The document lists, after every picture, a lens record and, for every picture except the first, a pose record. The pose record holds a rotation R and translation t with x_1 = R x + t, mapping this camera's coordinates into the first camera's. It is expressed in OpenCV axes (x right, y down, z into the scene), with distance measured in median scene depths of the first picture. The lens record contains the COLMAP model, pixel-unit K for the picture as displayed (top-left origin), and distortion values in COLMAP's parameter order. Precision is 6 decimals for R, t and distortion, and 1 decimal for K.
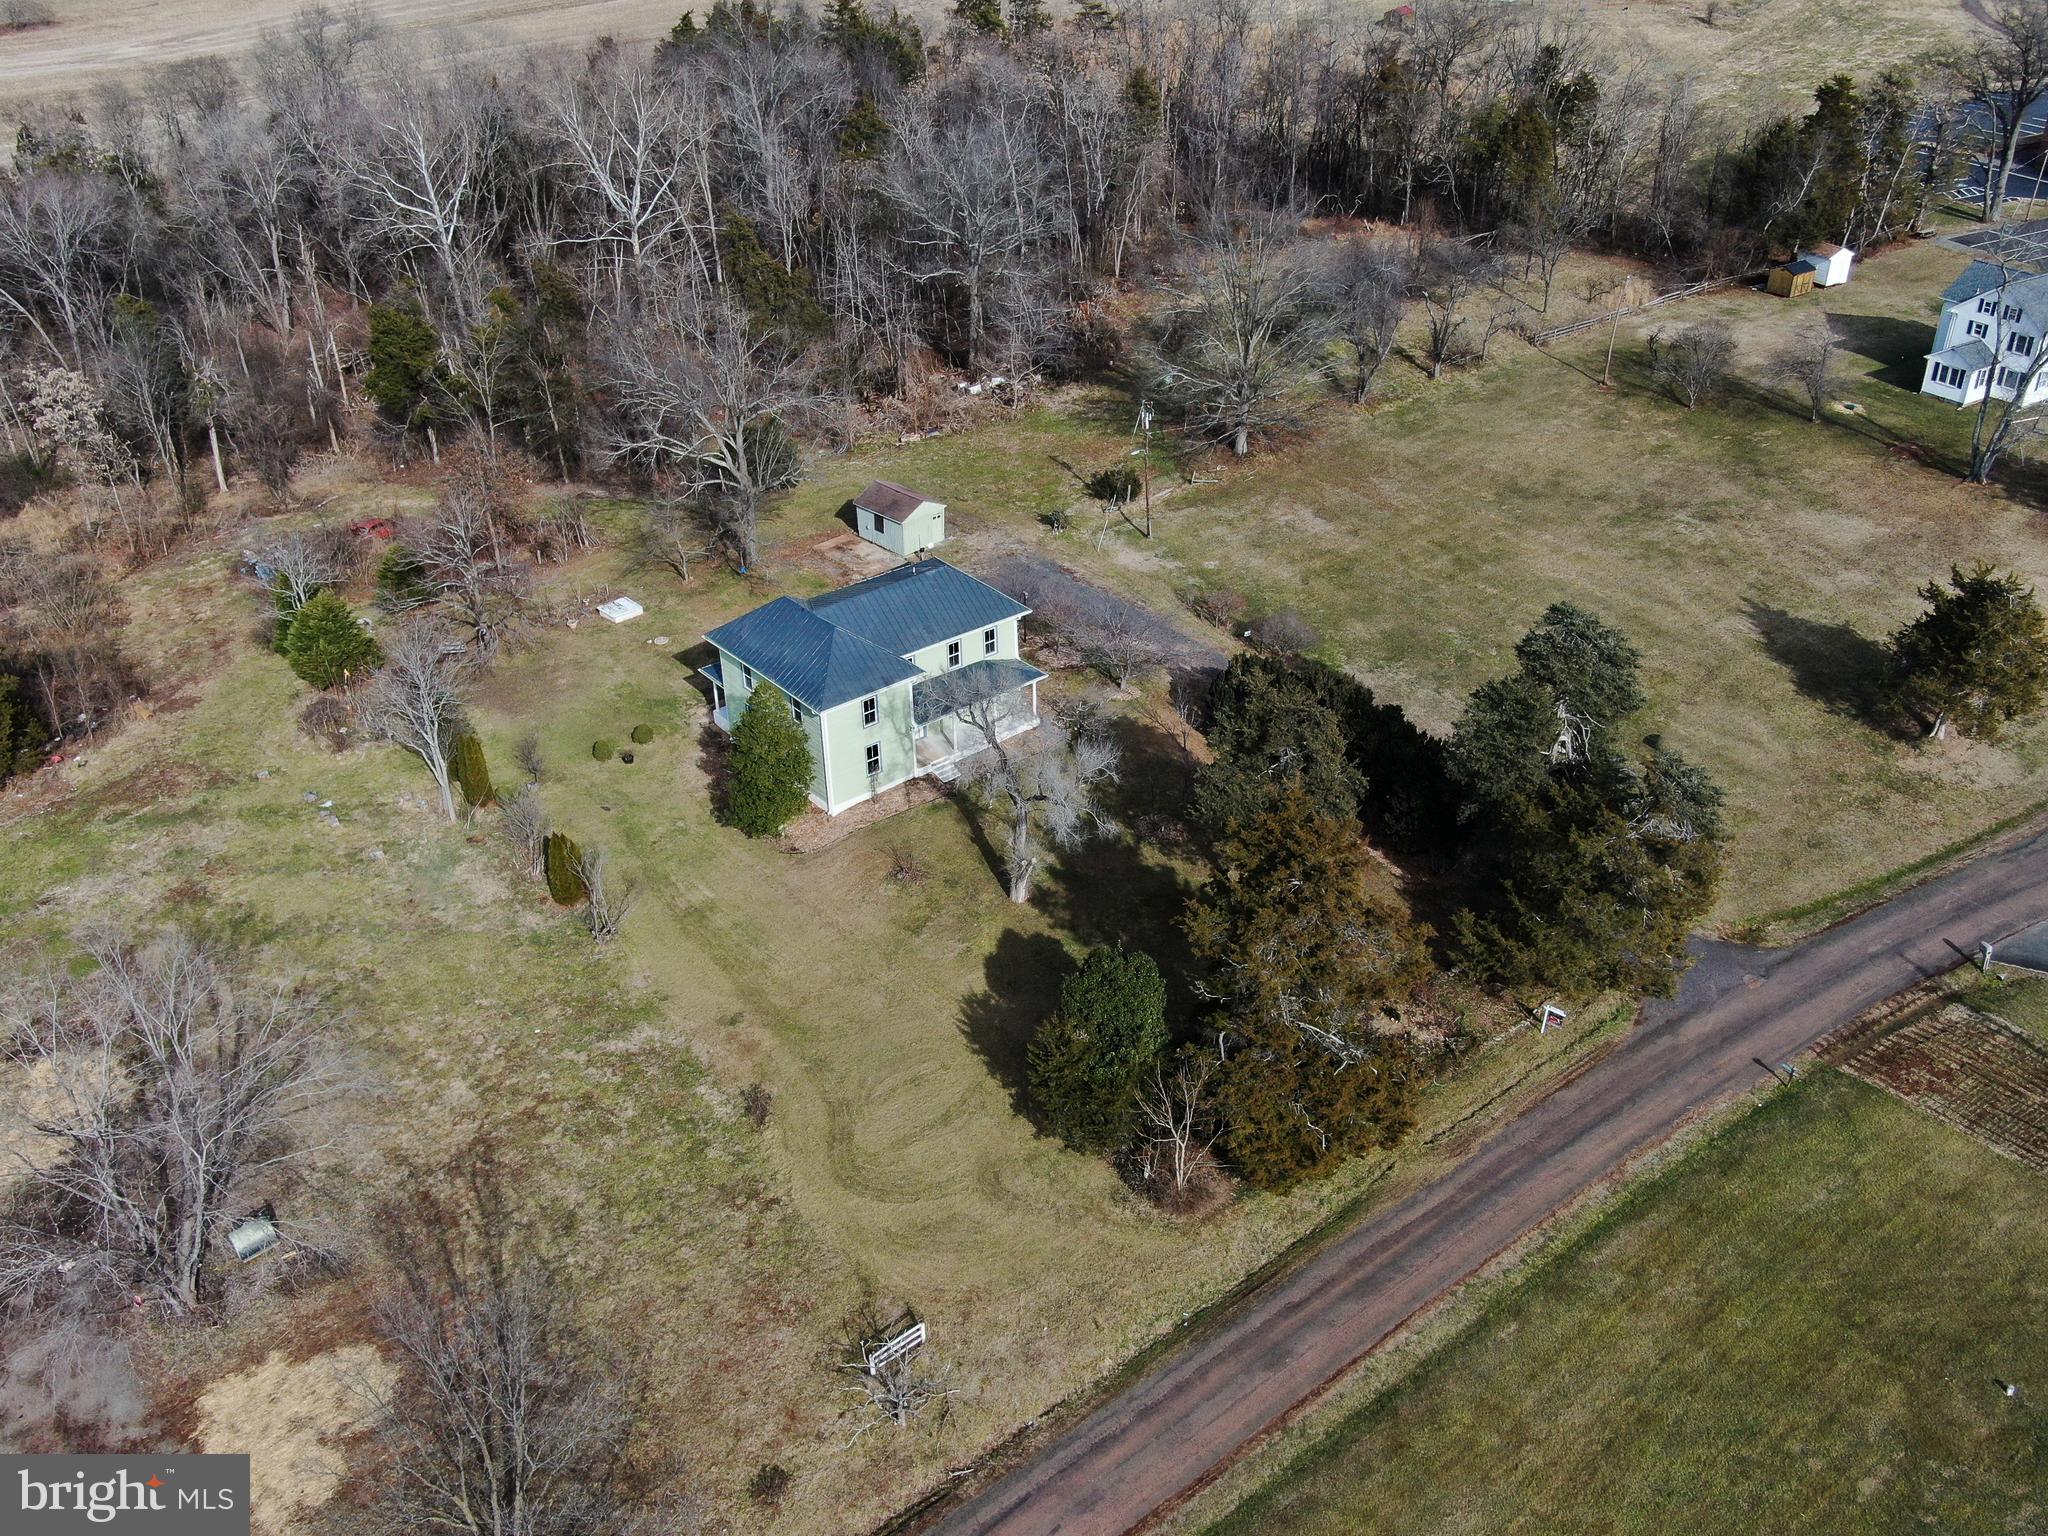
lens RADIAL K [[1840.7, 0, 1032.5], [0, 1840.7, 768.3], [0, 0, 1]] dist [0.000638, 0.003272]
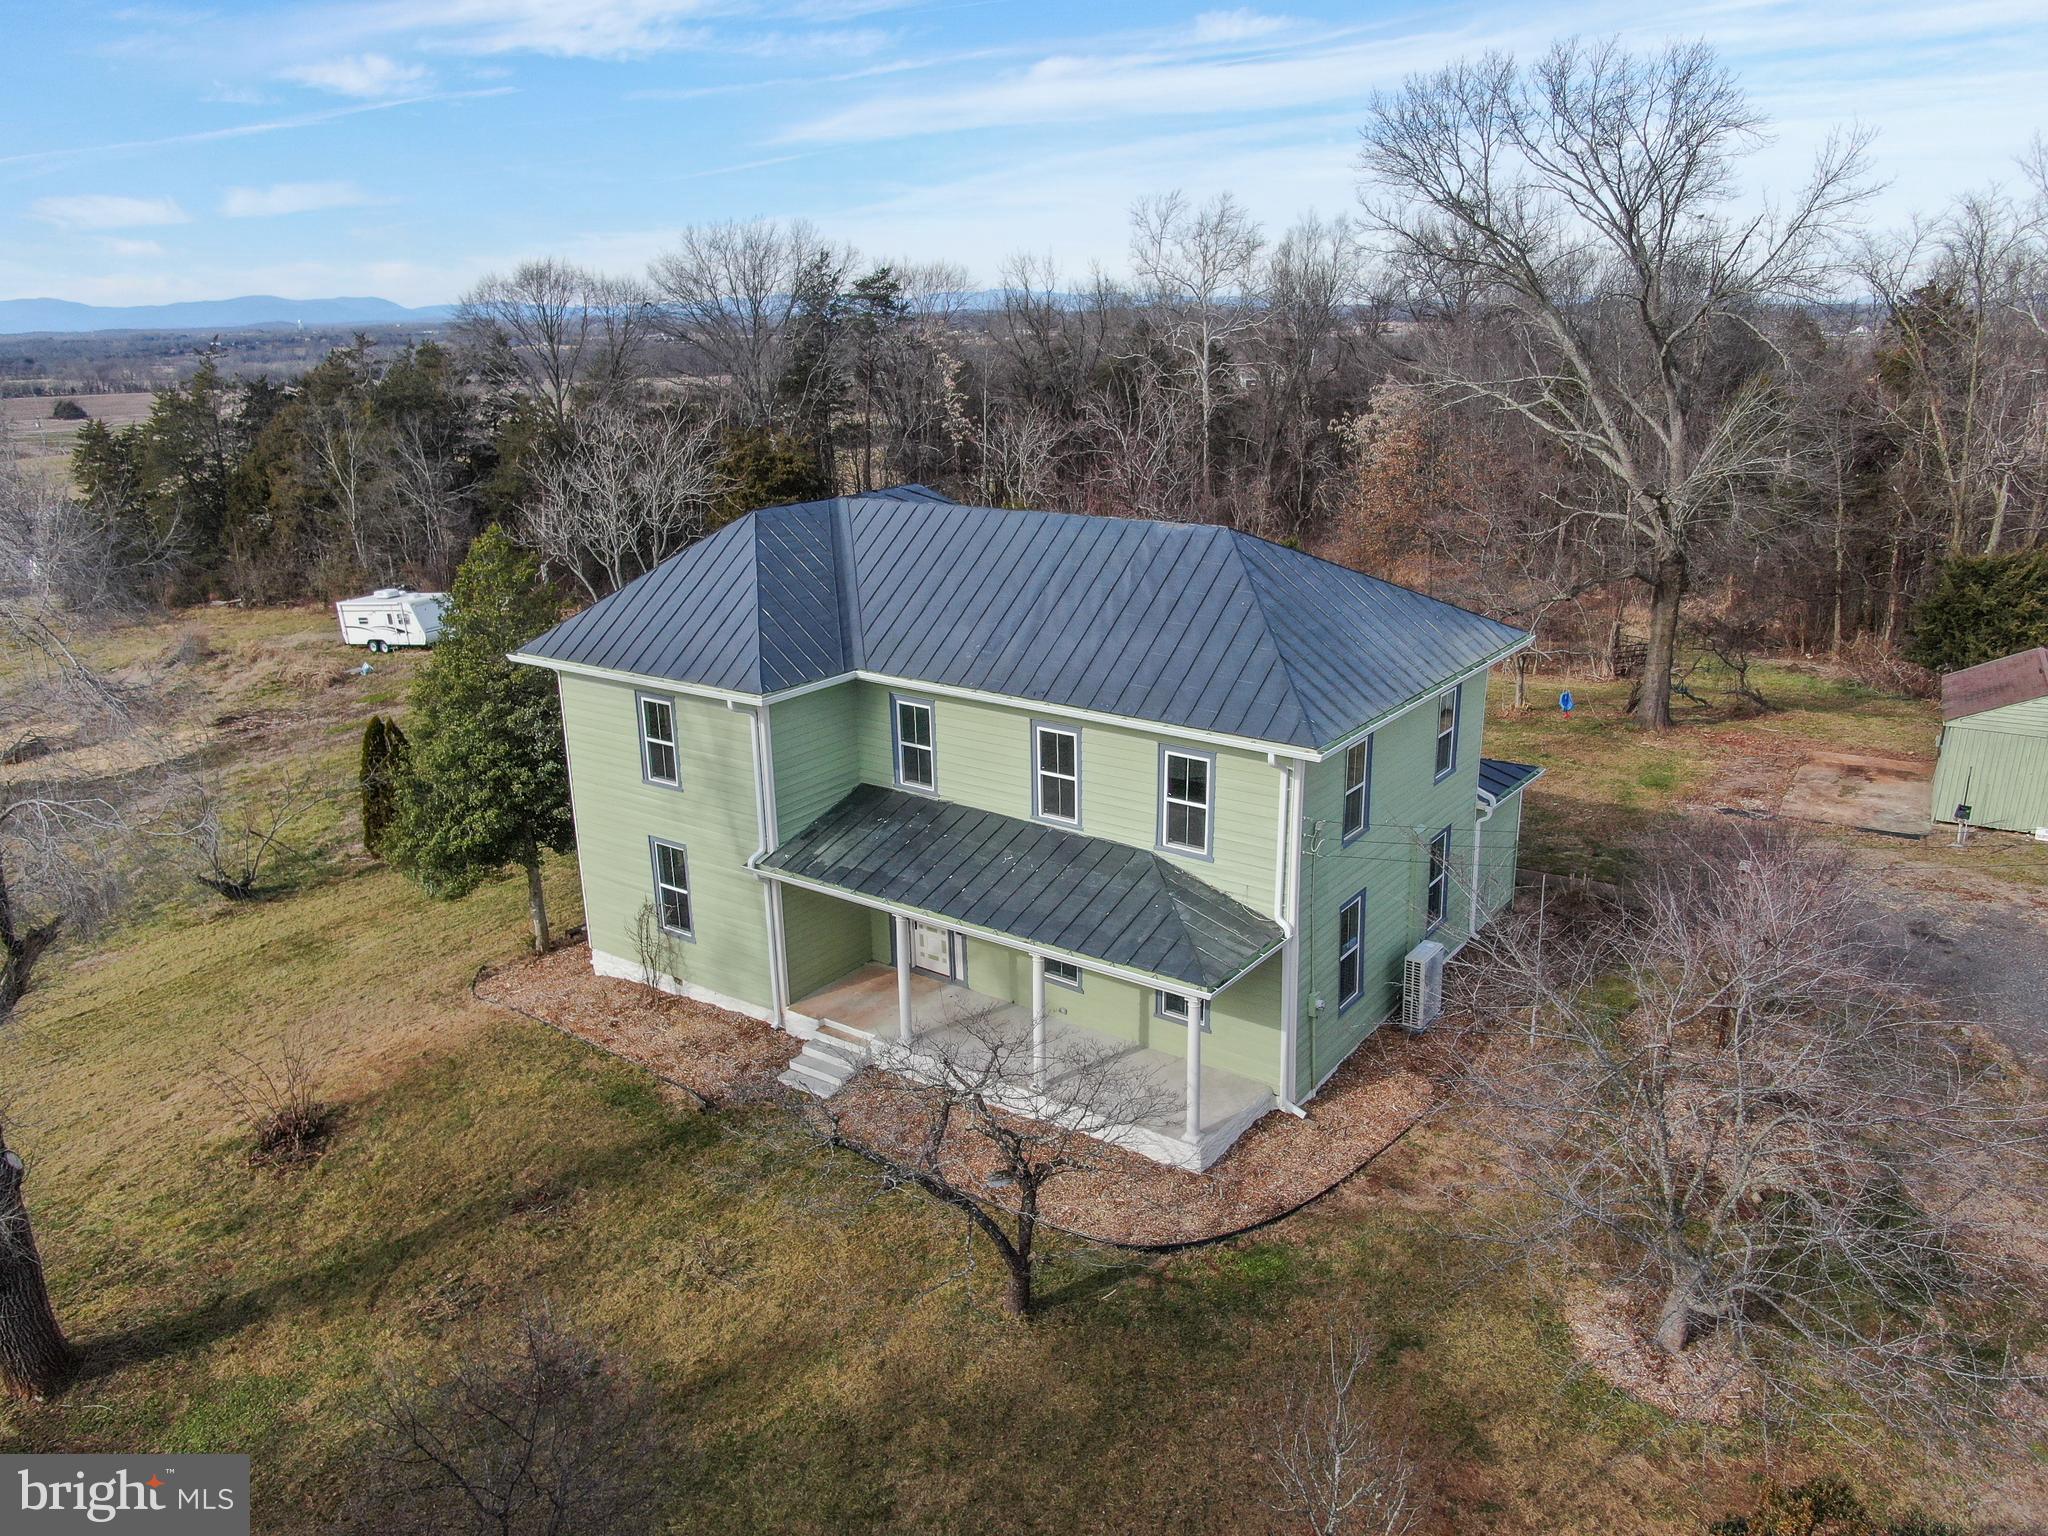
lens RADIAL K [[1488.7, 0, 1024.0], [0, 1488.7, 768.0], [0, 0, 1]] dist [-0.007549, -0.003218]
pose [[0.259920, 0.294257, -0.919703, 0.188468], [-0.490765, 0.860514, 0.136624, -0.097718], [0.831620, 0.415847, 0.368076, 0.945641]]
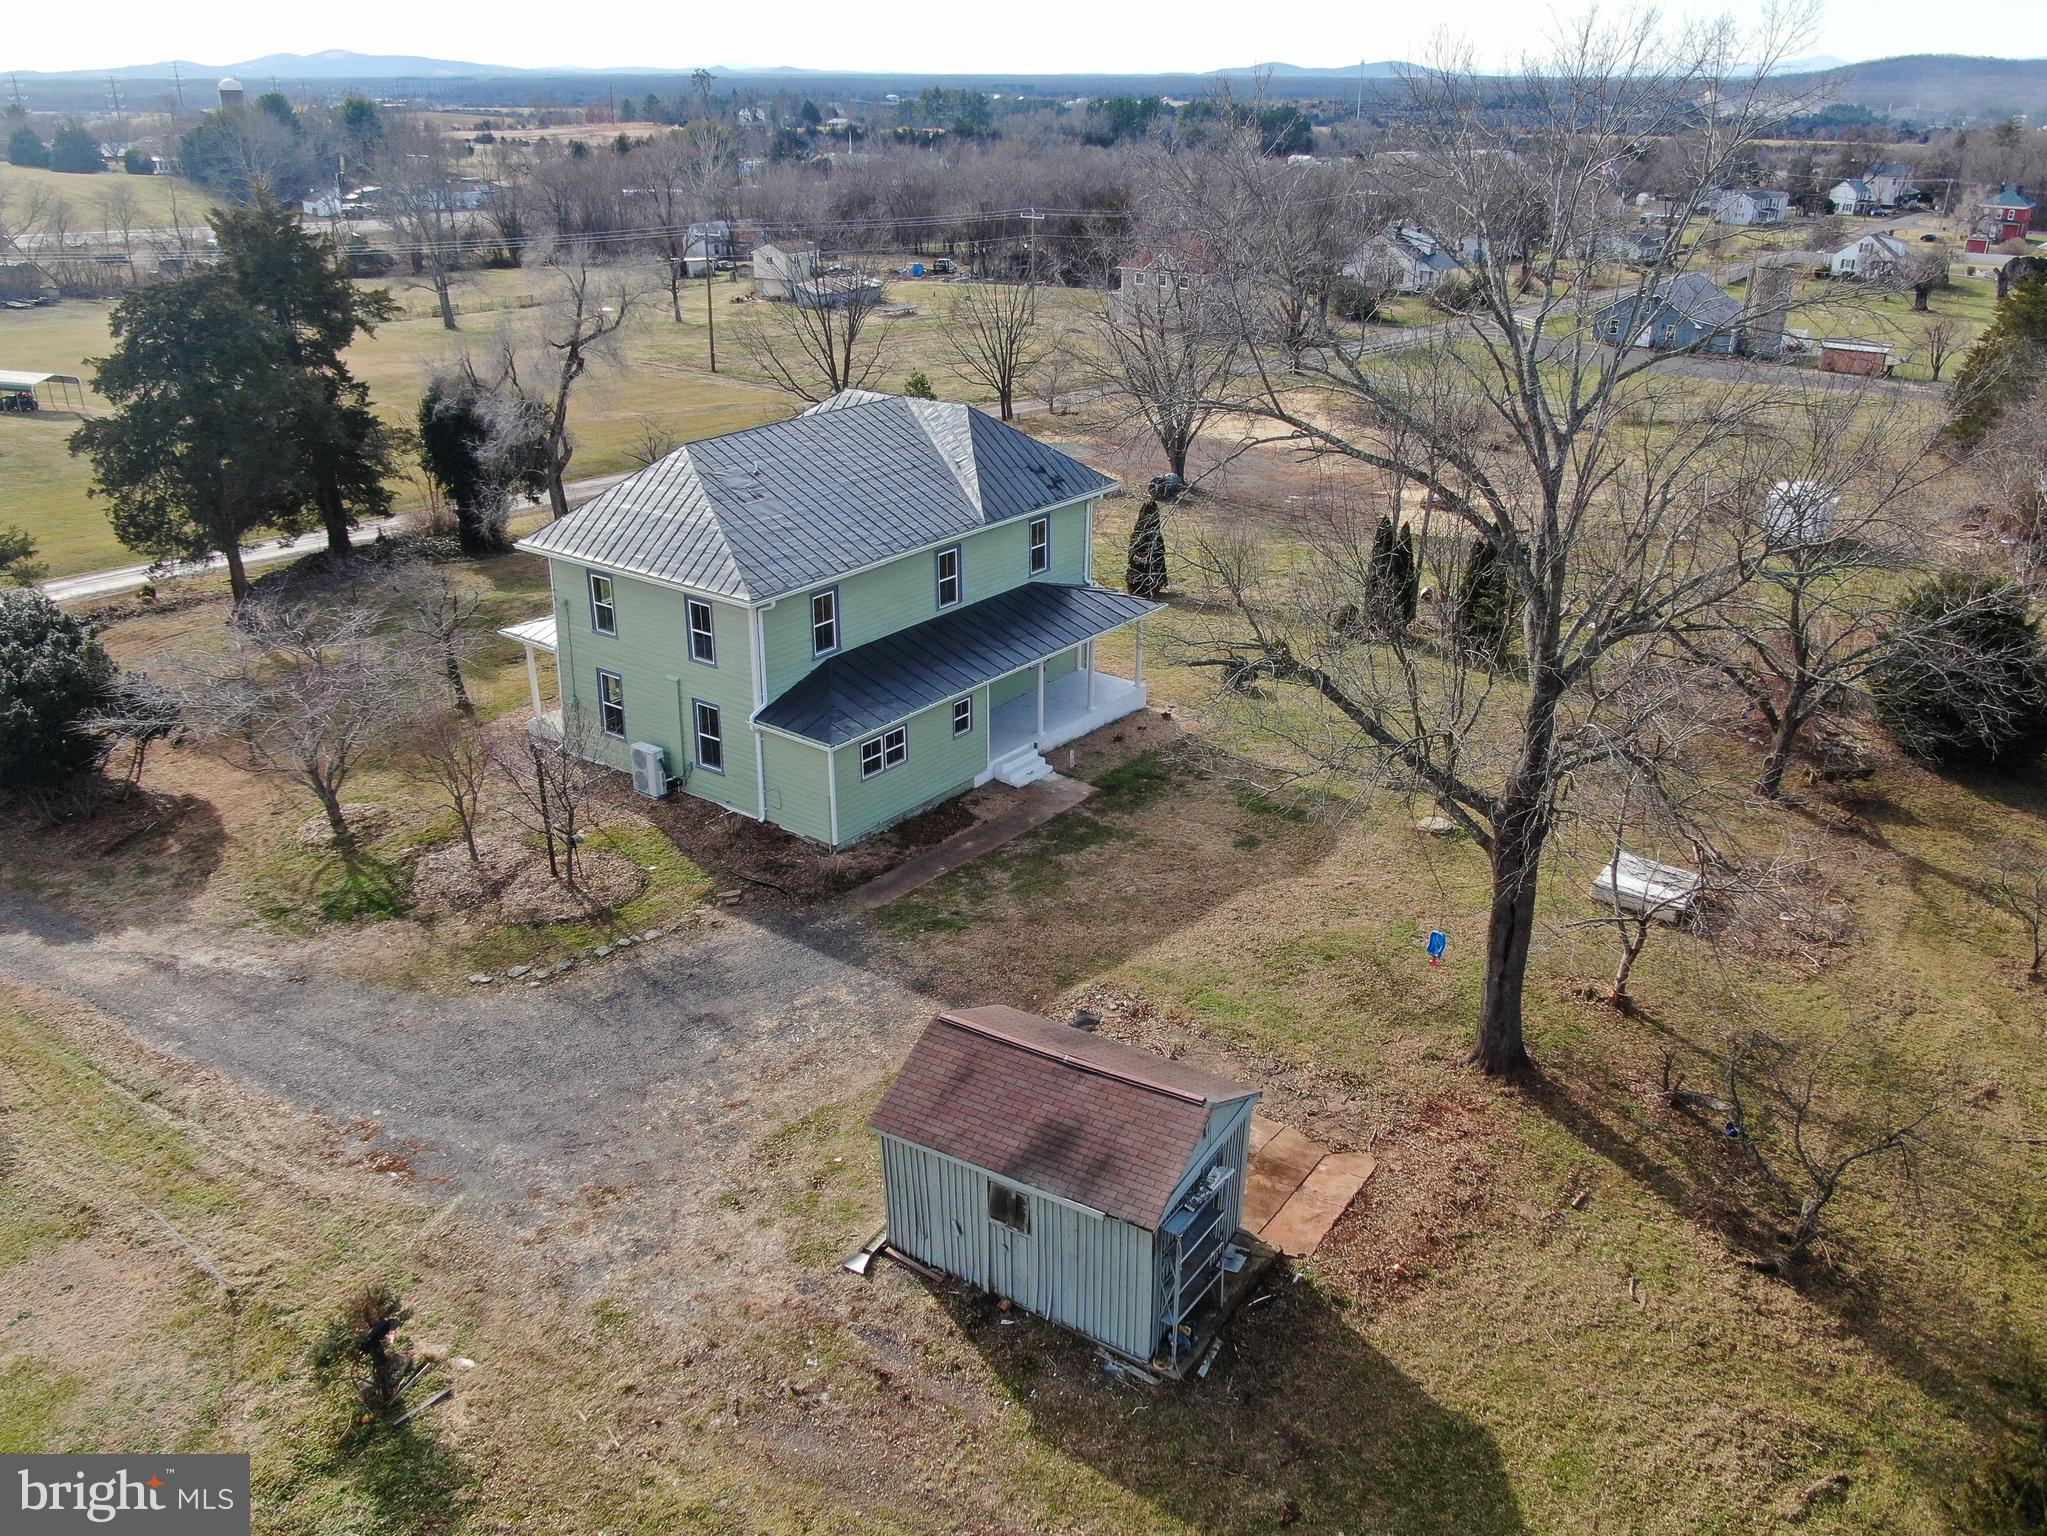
lens RADIAL K [[1615.3, 0, 1033.0], [0, 1615.3, 766.4], [0, 0, 1]] dist [0.000106, 0.003271]
pose [[-0.967616, 0.107509, -0.228386, -0.031471], [-0.125575, 0.579853, 0.804986, -0.436214], [0.218974, 0.807597, -0.547574, 1.390006]]
